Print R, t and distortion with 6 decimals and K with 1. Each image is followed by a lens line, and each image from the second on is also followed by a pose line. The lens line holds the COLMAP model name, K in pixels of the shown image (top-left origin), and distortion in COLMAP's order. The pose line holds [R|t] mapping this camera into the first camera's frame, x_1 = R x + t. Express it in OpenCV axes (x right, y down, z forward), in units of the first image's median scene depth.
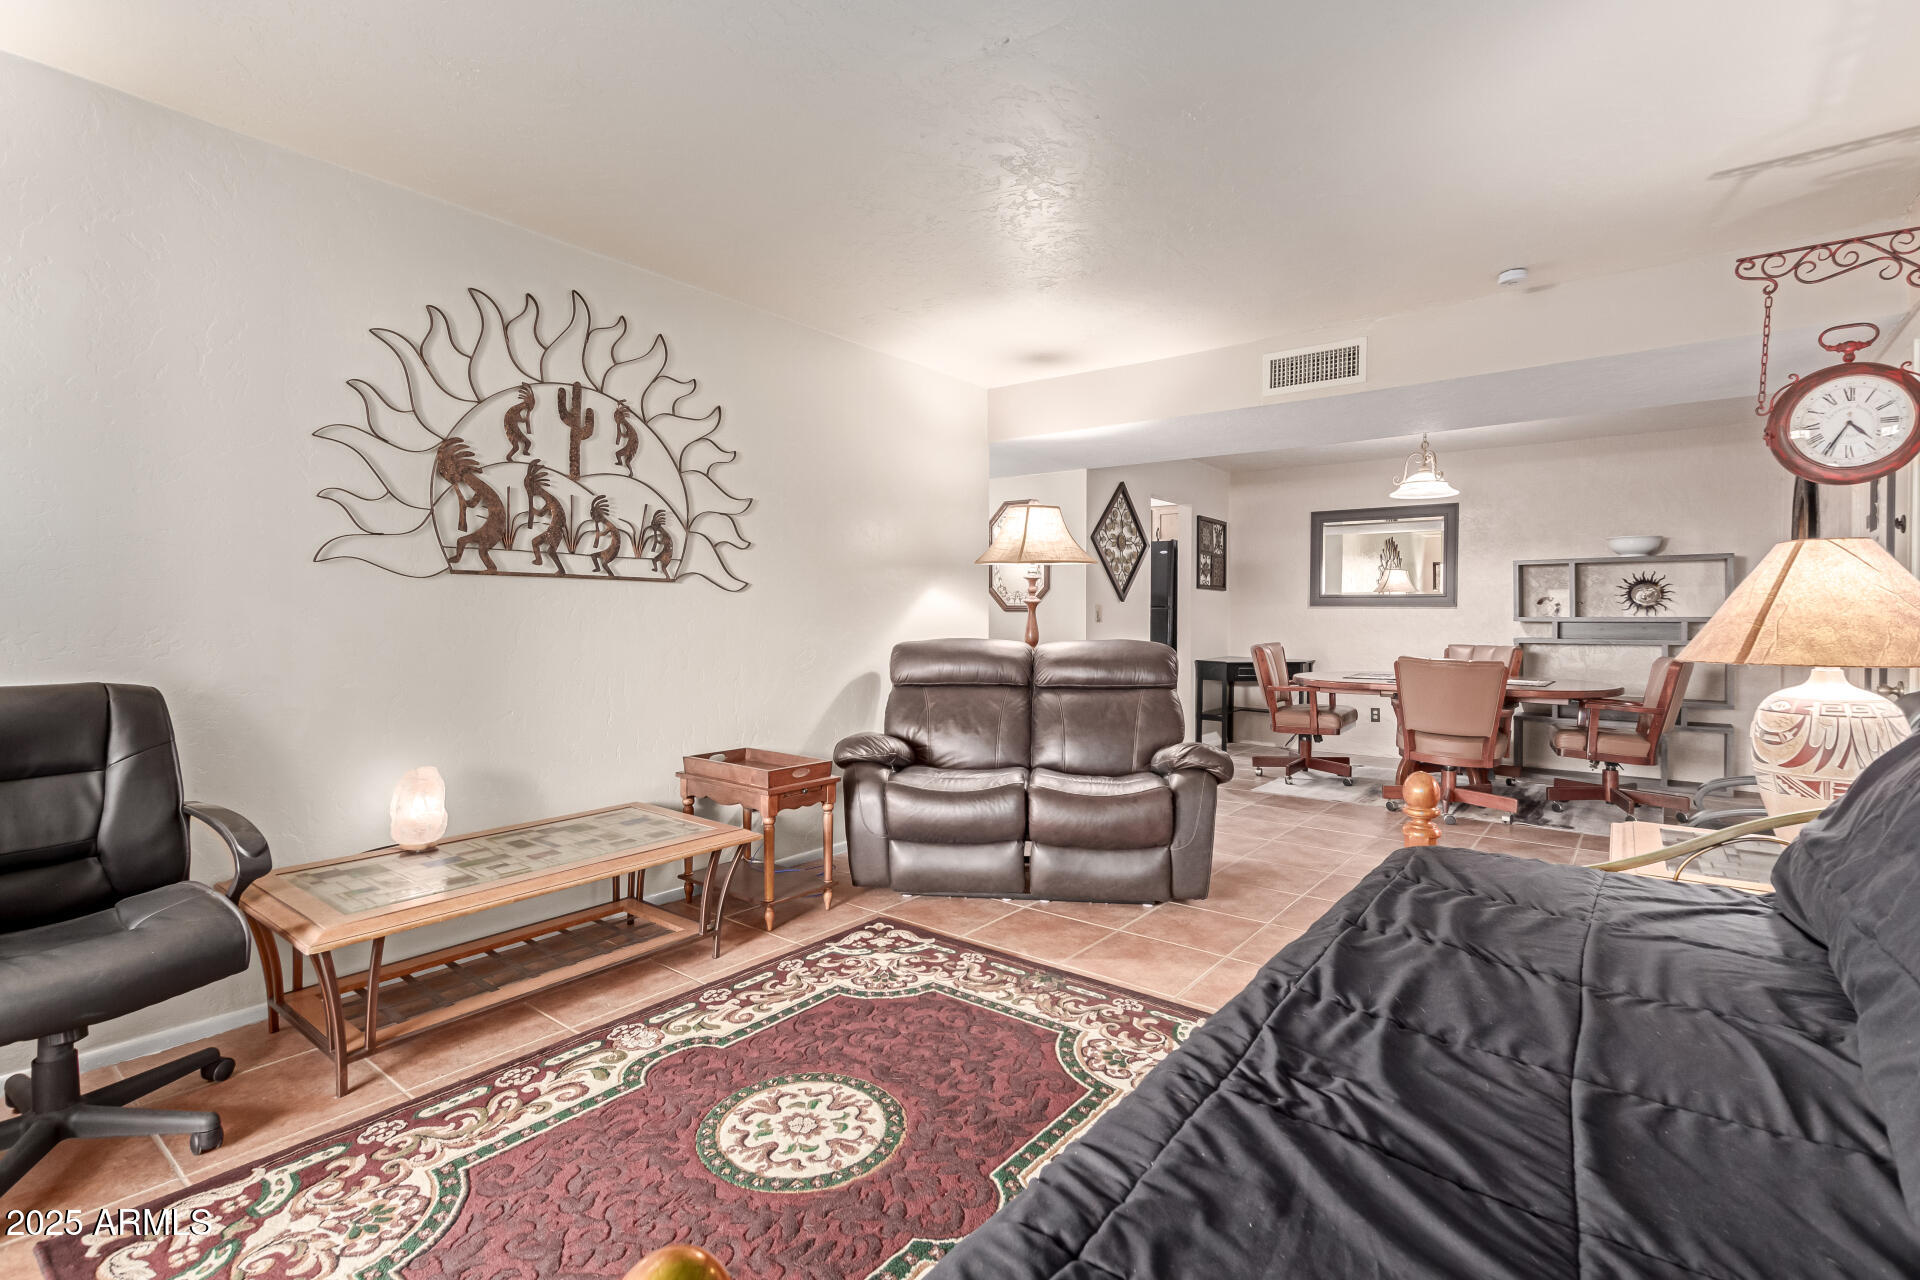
lens RADIAL K [[901.0, 0, 962.2], [0, 901.0, 617.7], [0, 0, 1]] dist [0.002275, -0.000265]
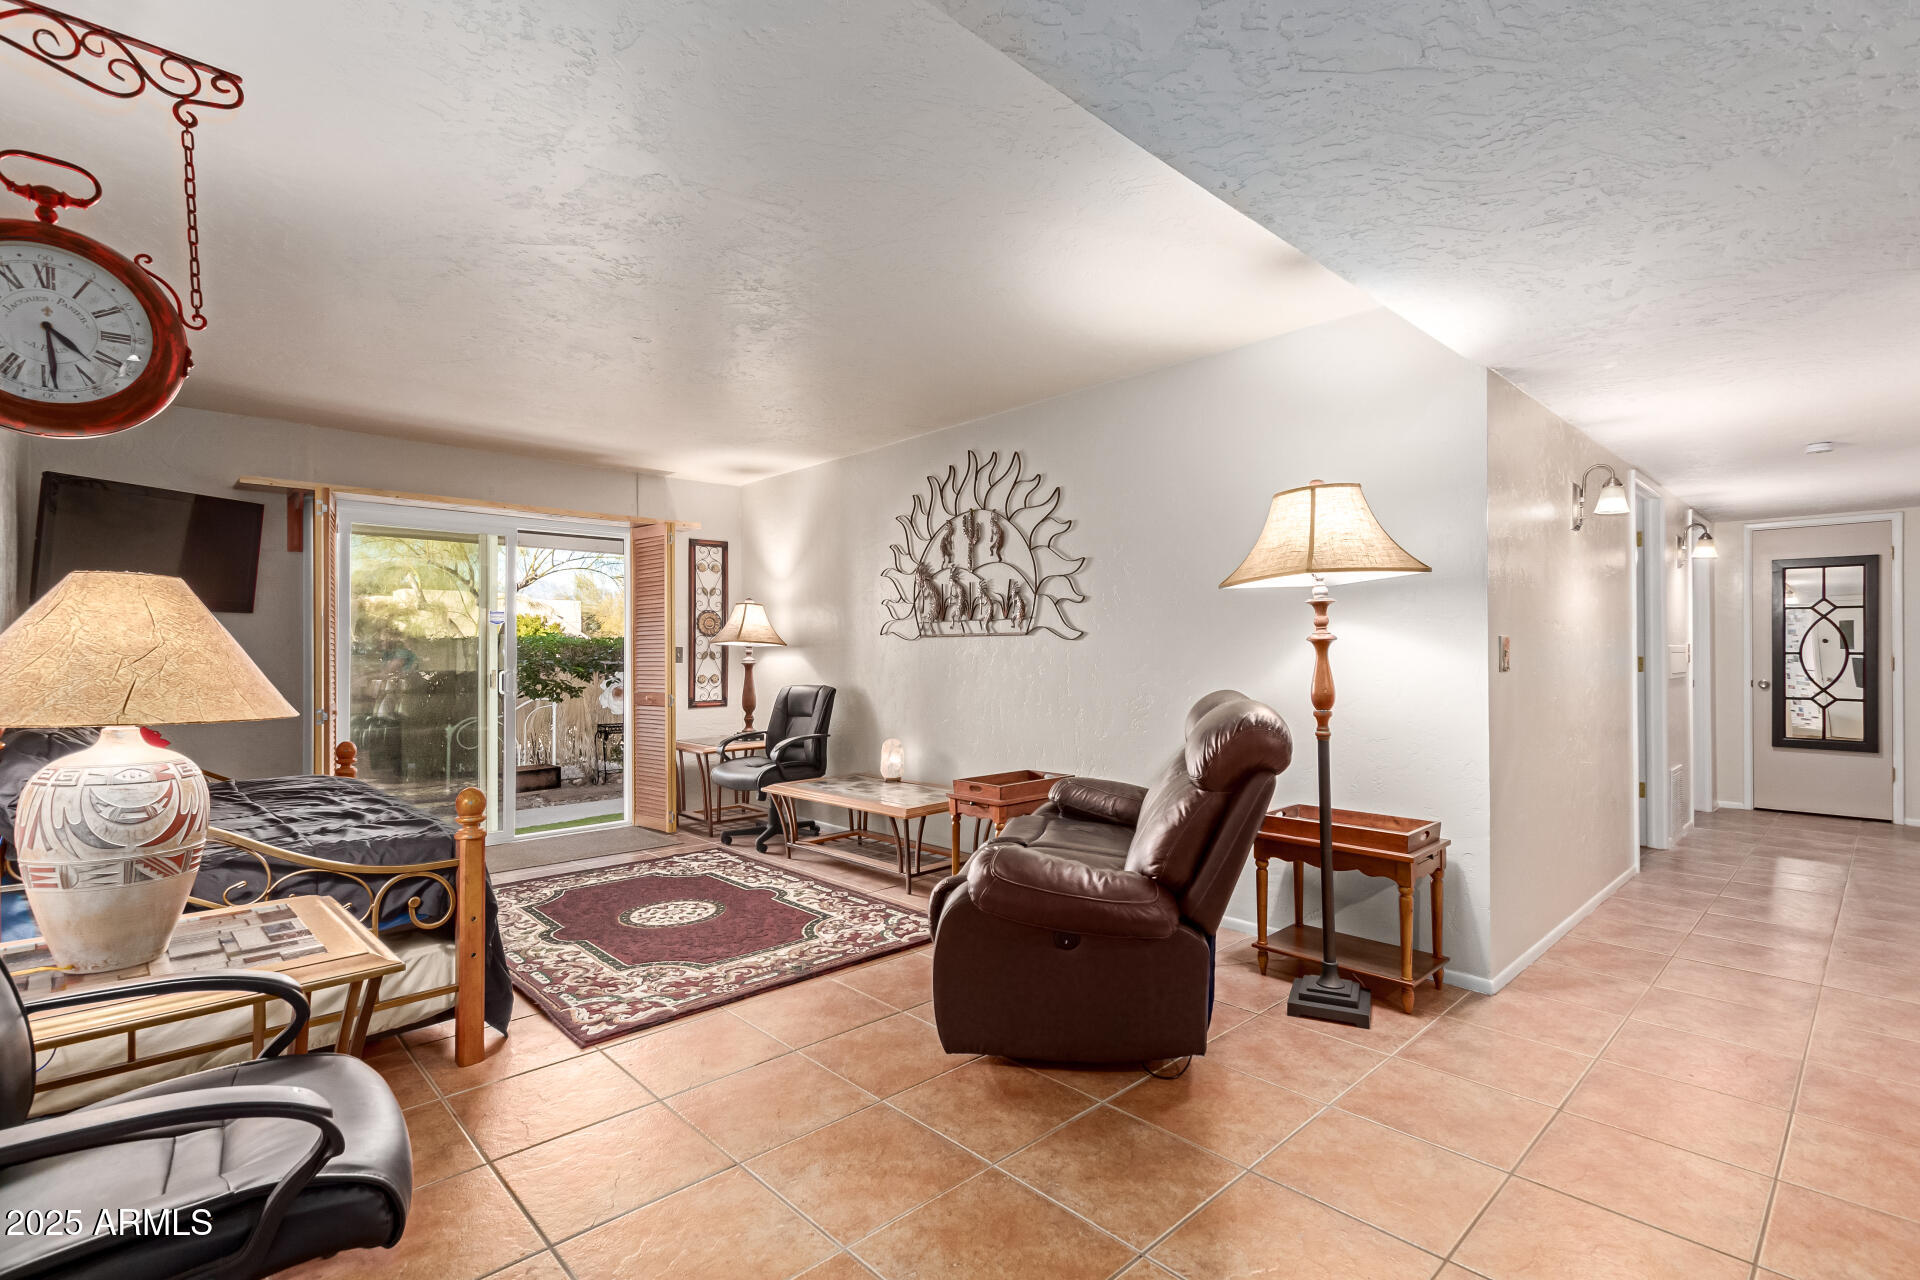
lens RADIAL K [[879.4, 0, 956.1], [0, 879.4, 642.6], [0, 0, 1]] dist [0.004427, -0.001214]
pose [[-0.156241, -0.010906, -0.987659, 1.193049], [0.003548, 0.999926, -0.011602, -0.017069], [0.987713, -0.005317, -0.156191, 1.364482]]
